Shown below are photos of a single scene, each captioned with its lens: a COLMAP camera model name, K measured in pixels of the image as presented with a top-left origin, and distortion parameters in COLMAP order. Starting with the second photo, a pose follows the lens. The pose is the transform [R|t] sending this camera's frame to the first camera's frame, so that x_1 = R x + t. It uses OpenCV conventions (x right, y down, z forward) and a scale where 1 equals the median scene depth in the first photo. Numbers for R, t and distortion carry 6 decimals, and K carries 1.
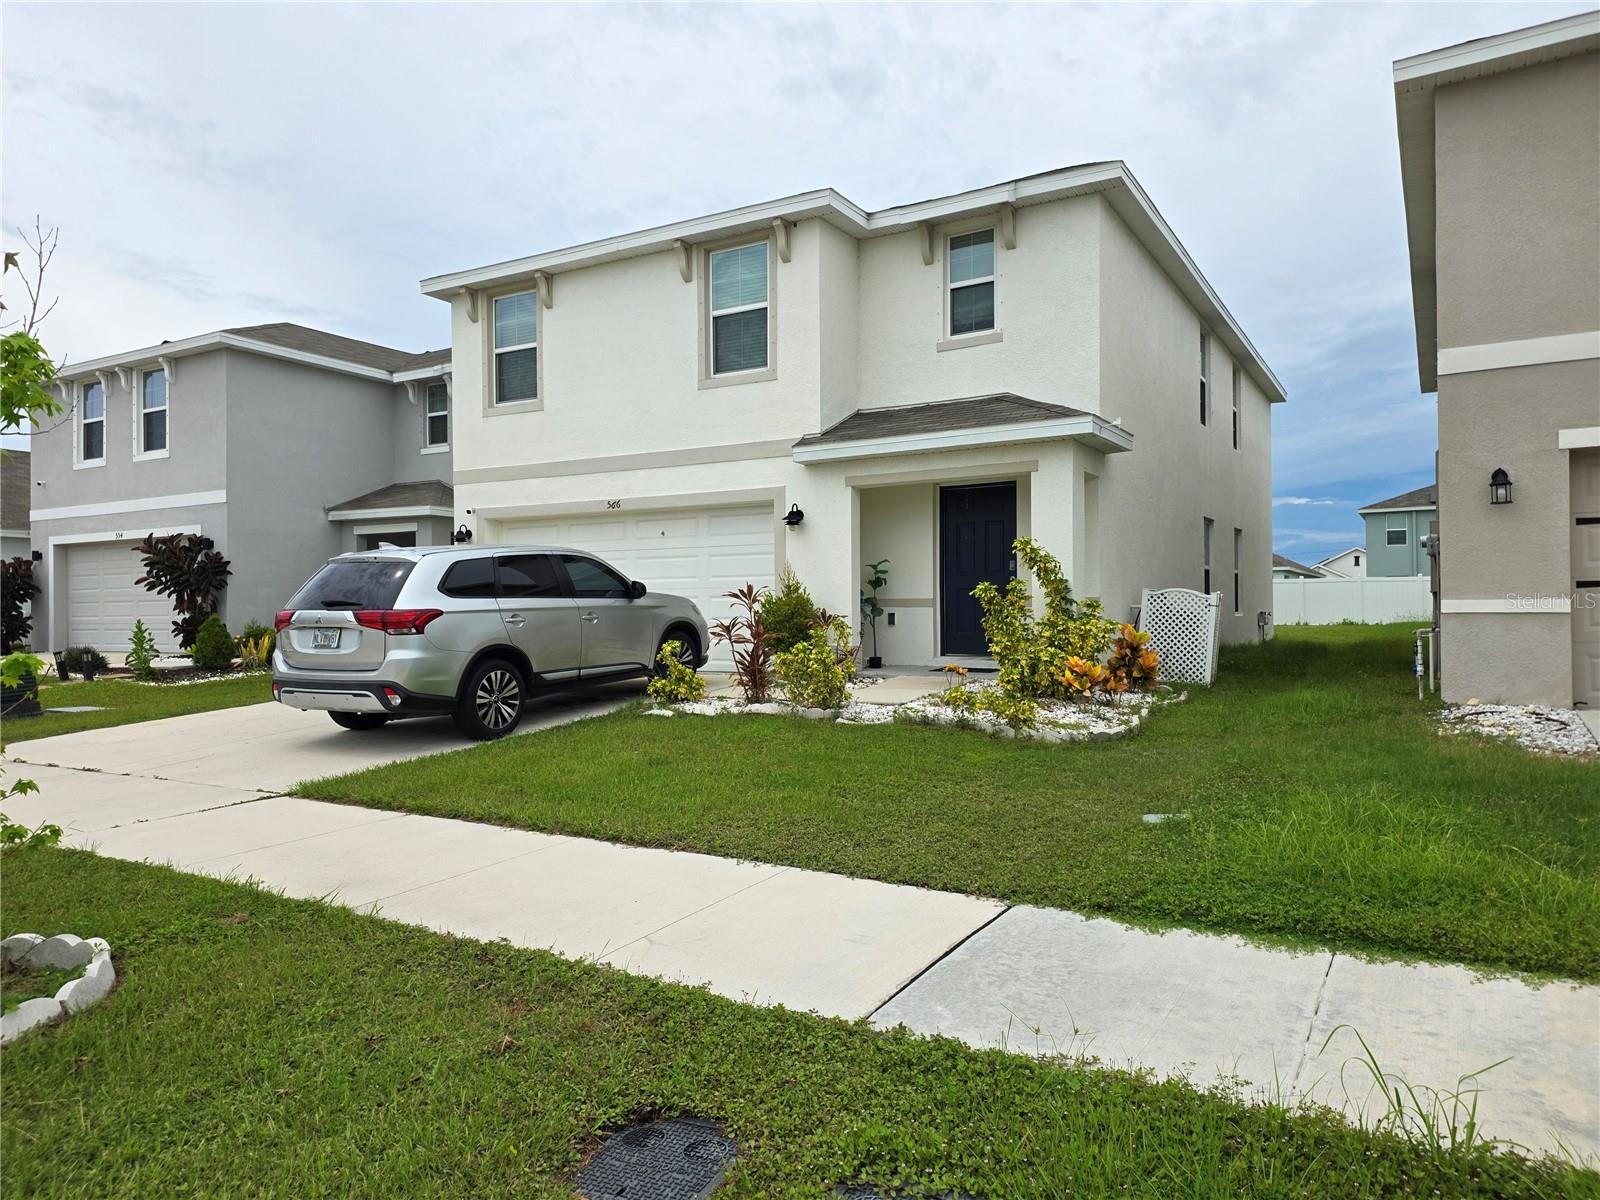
lens RADIAL K [[1056.6, 0, 797.8], [0, 1056.6, 595.9], [0, 0, 1]] dist [0.034691, -0.013632]
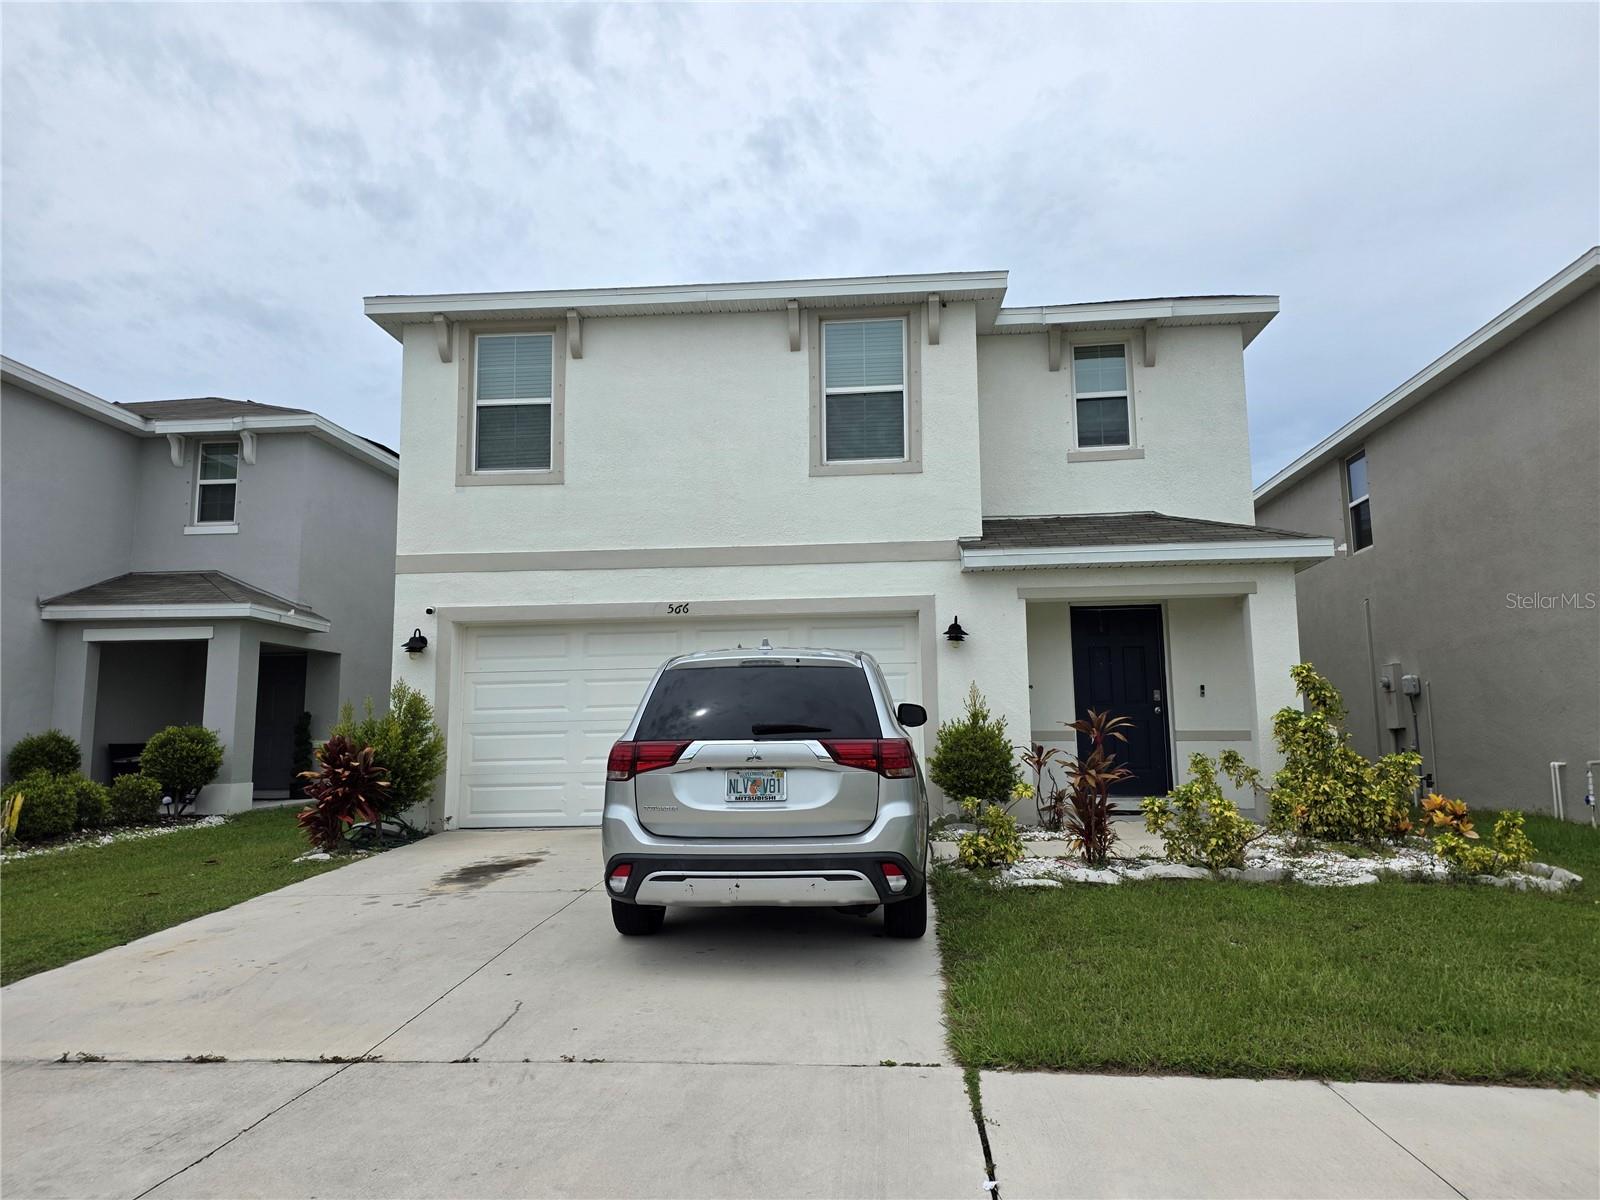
lens RADIAL K [[1056.6, 0, 806.5], [0, 1056.6, 597.6], [0, 0, 1]] dist [0.034691, -0.013632]
pose [[0.896324, 0.051674, 0.440378, -0.464667], [0.005008, 0.991943, -0.126590, 0.005376], [-0.443371, 0.115671, 0.888843, 0.275739]]
